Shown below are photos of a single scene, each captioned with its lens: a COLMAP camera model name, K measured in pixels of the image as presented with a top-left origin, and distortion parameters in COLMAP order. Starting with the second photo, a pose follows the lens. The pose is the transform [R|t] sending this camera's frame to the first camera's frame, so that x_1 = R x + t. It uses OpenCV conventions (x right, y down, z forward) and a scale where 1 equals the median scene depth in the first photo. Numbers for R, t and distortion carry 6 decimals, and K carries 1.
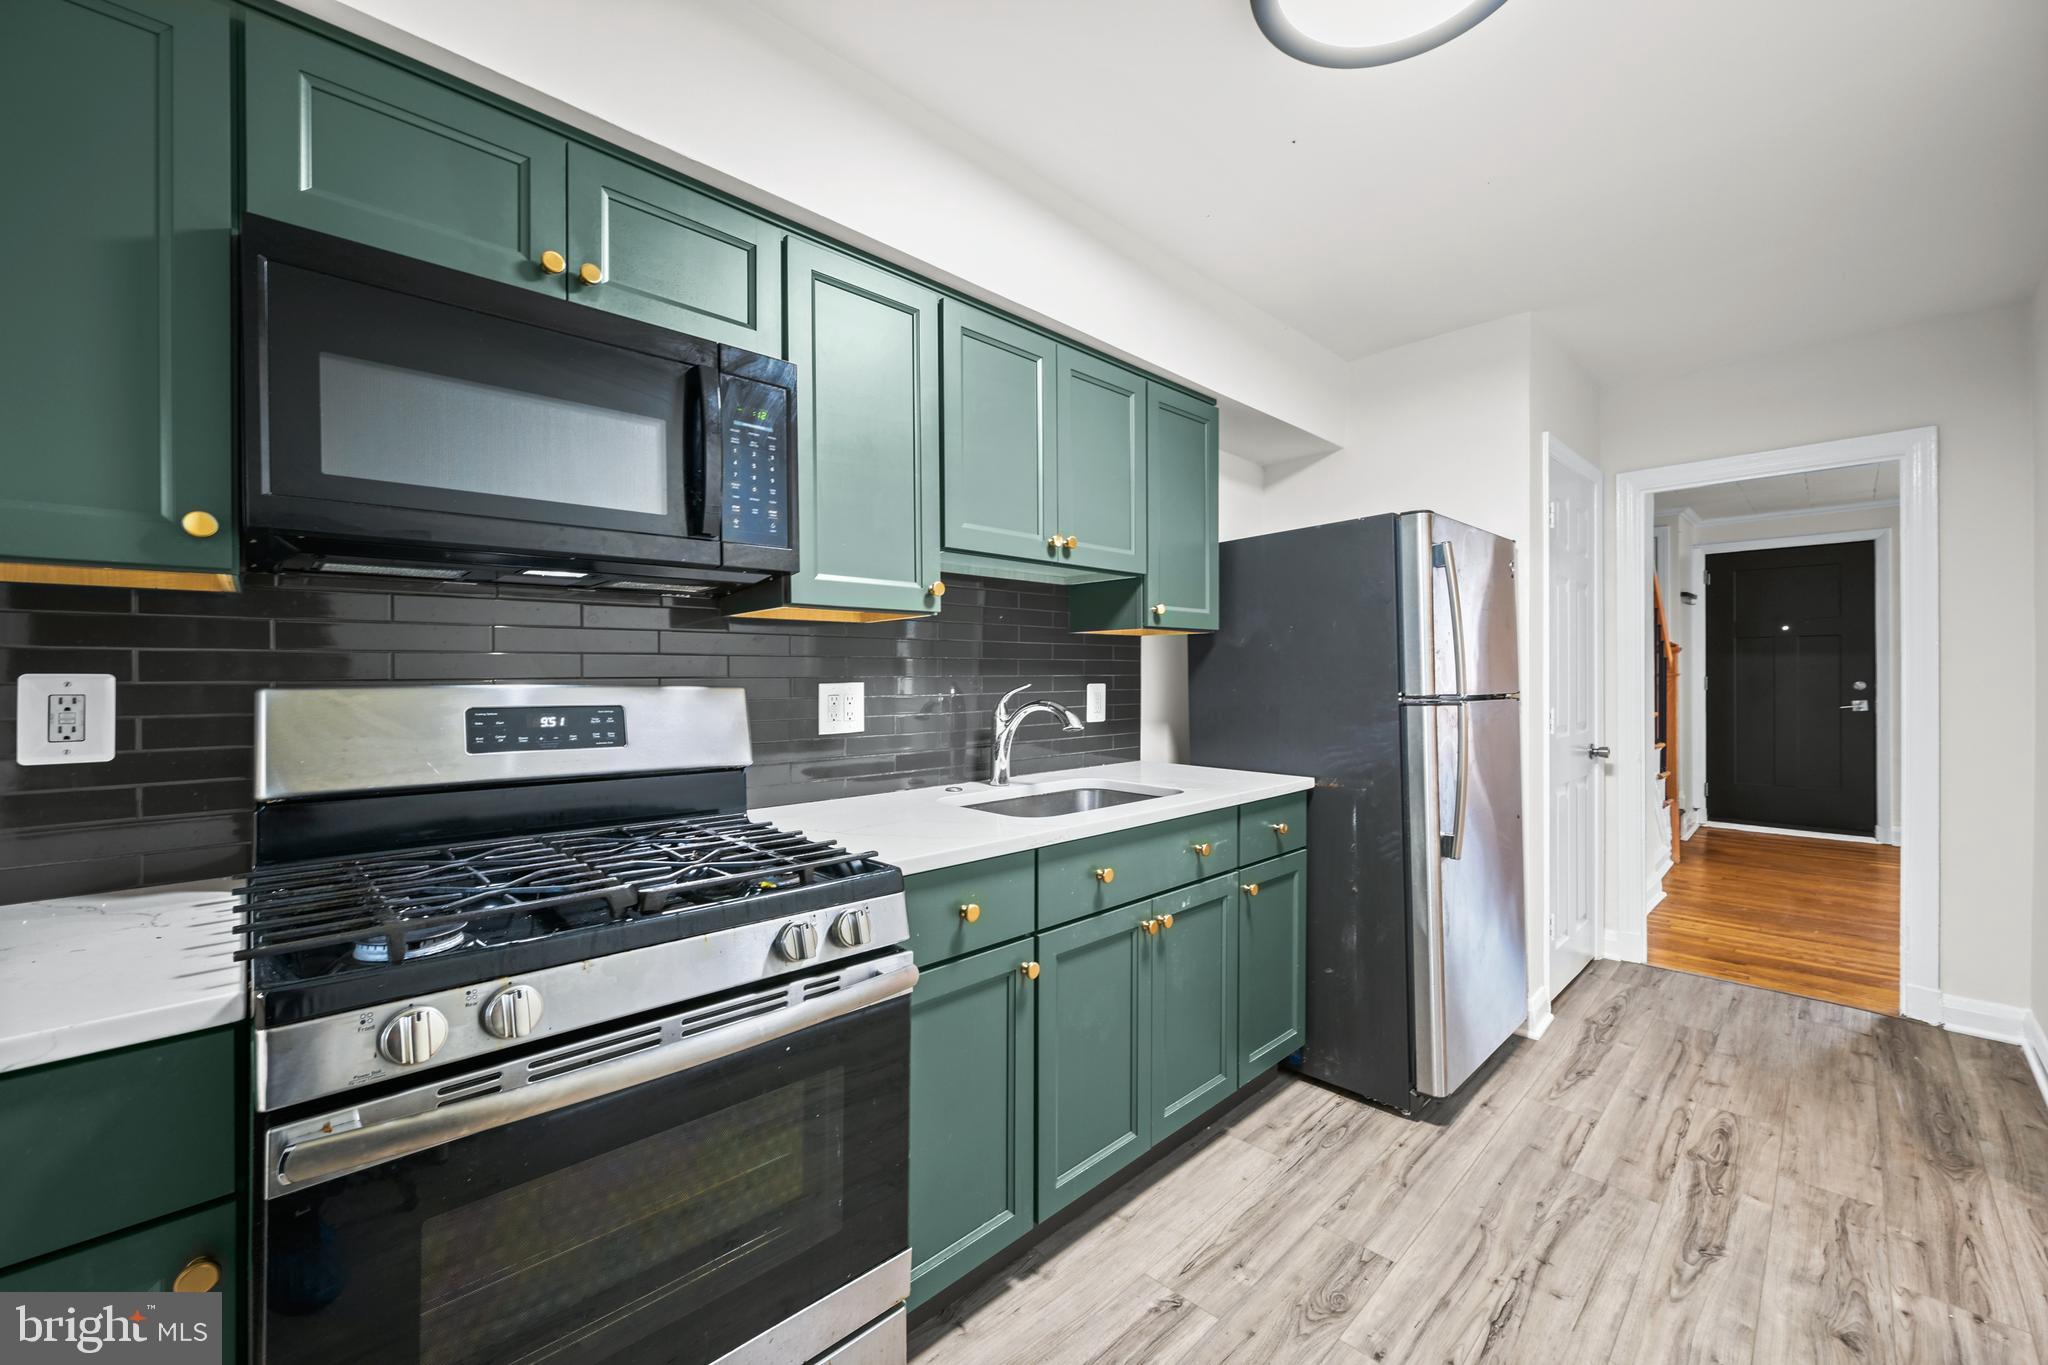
lens RADIAL K [[805.5, 0, 1031.7], [0, 805.5, 675.6], [0, 0, 1]] dist [0.001360, 0.000332]
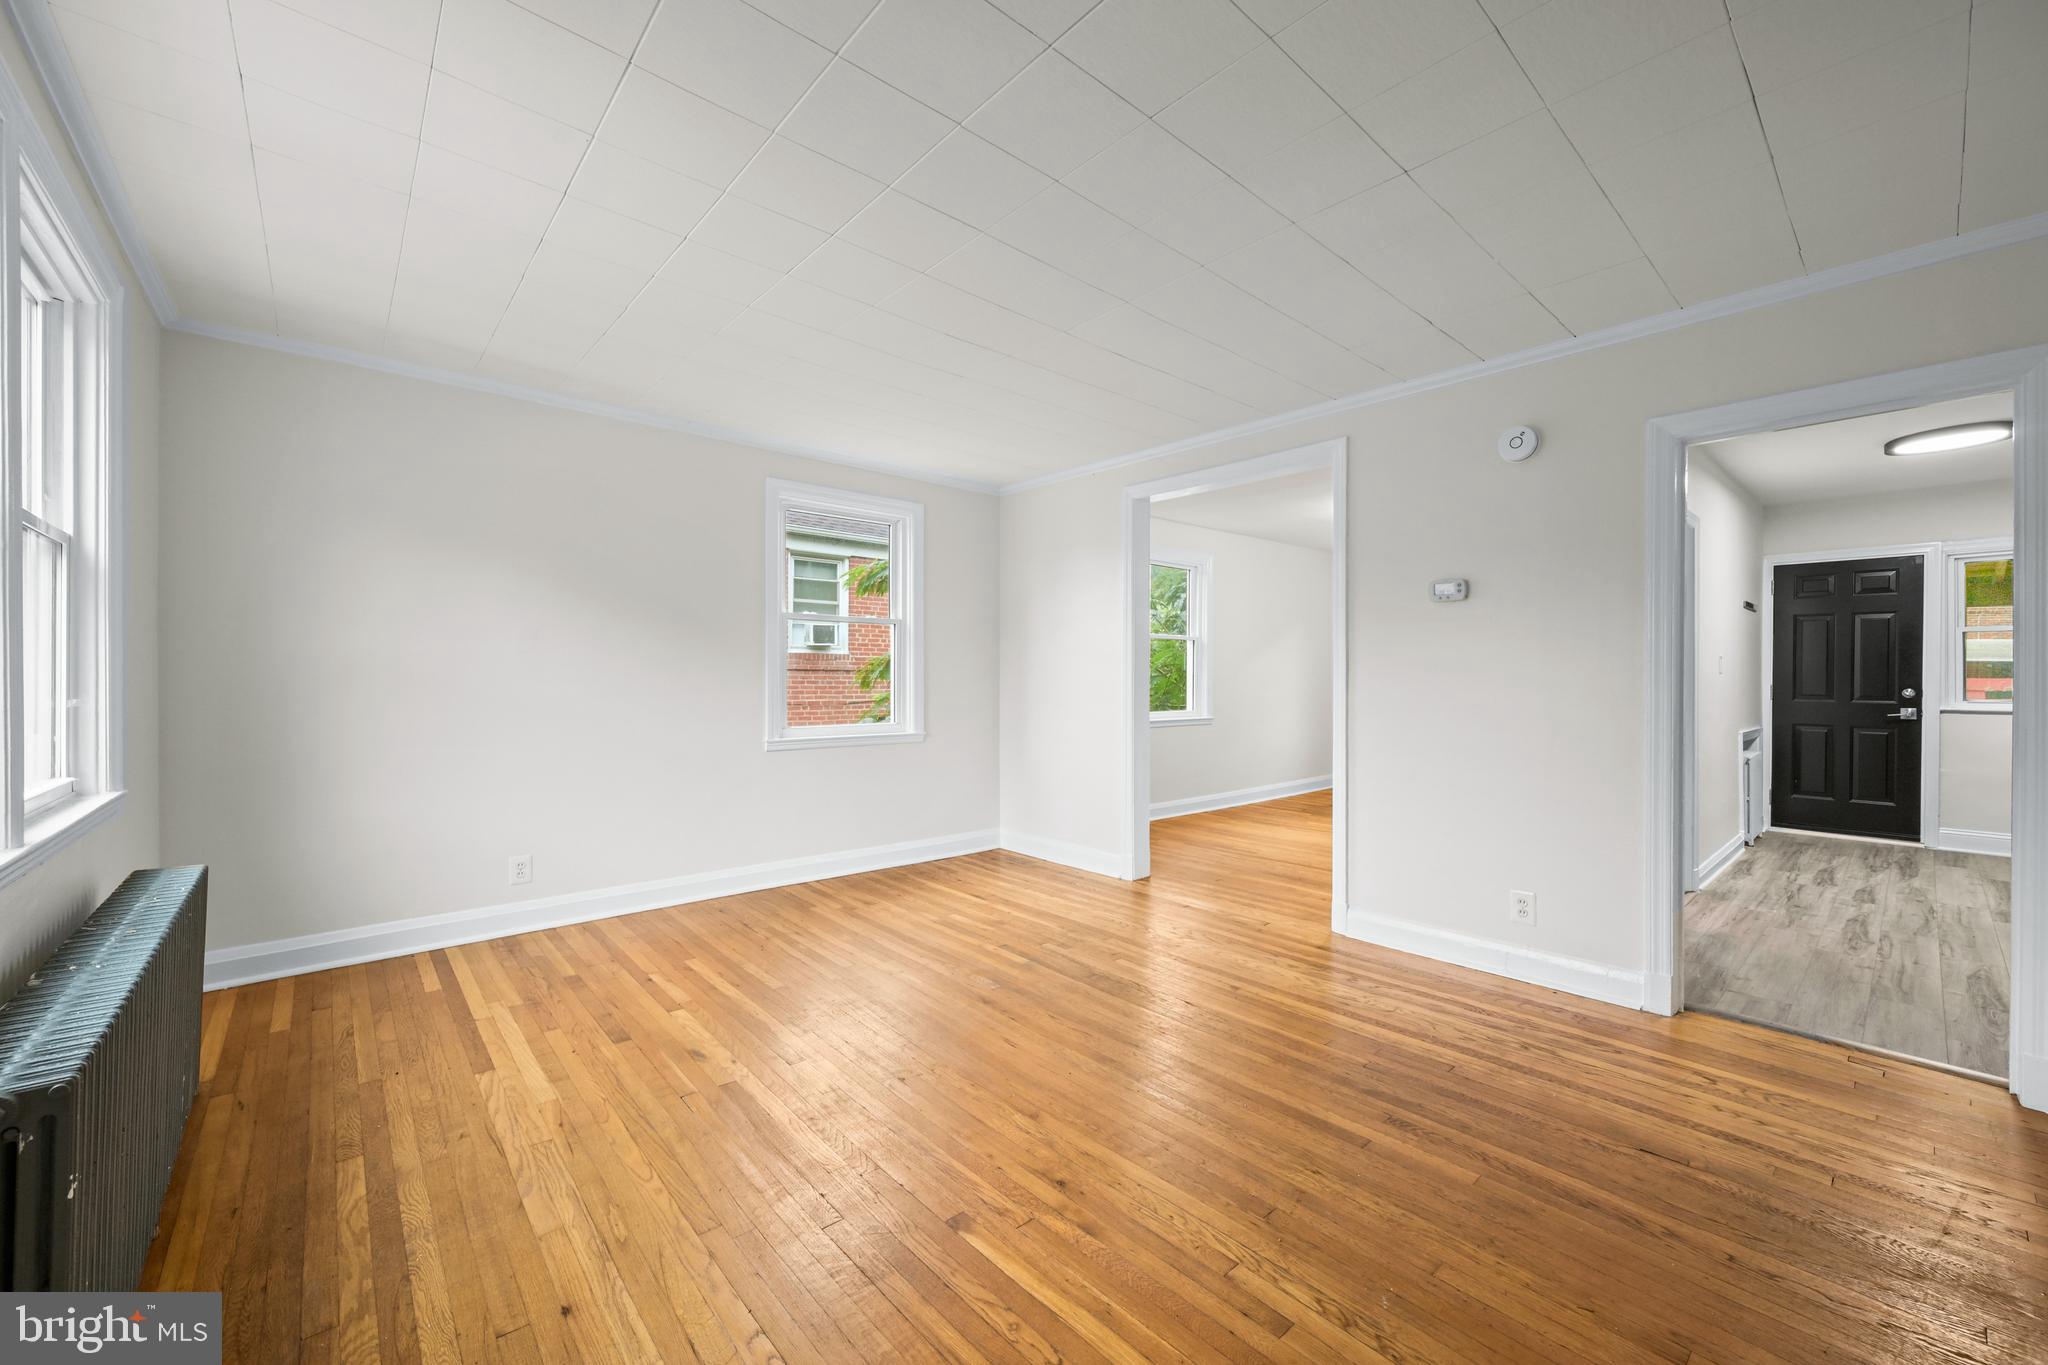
lens RADIAL K [[805.5, 0, 1031.7], [0, 805.5, 675.6], [0, 0, 1]] dist [0.001360, 0.000332]
pose [[-0.999254, -0.002491, 0.038539, 1.510675], [-0.002451, 0.999996, 0.001071, 0.014689], [-0.038542, 0.000976, -0.999257, 1.658225]]
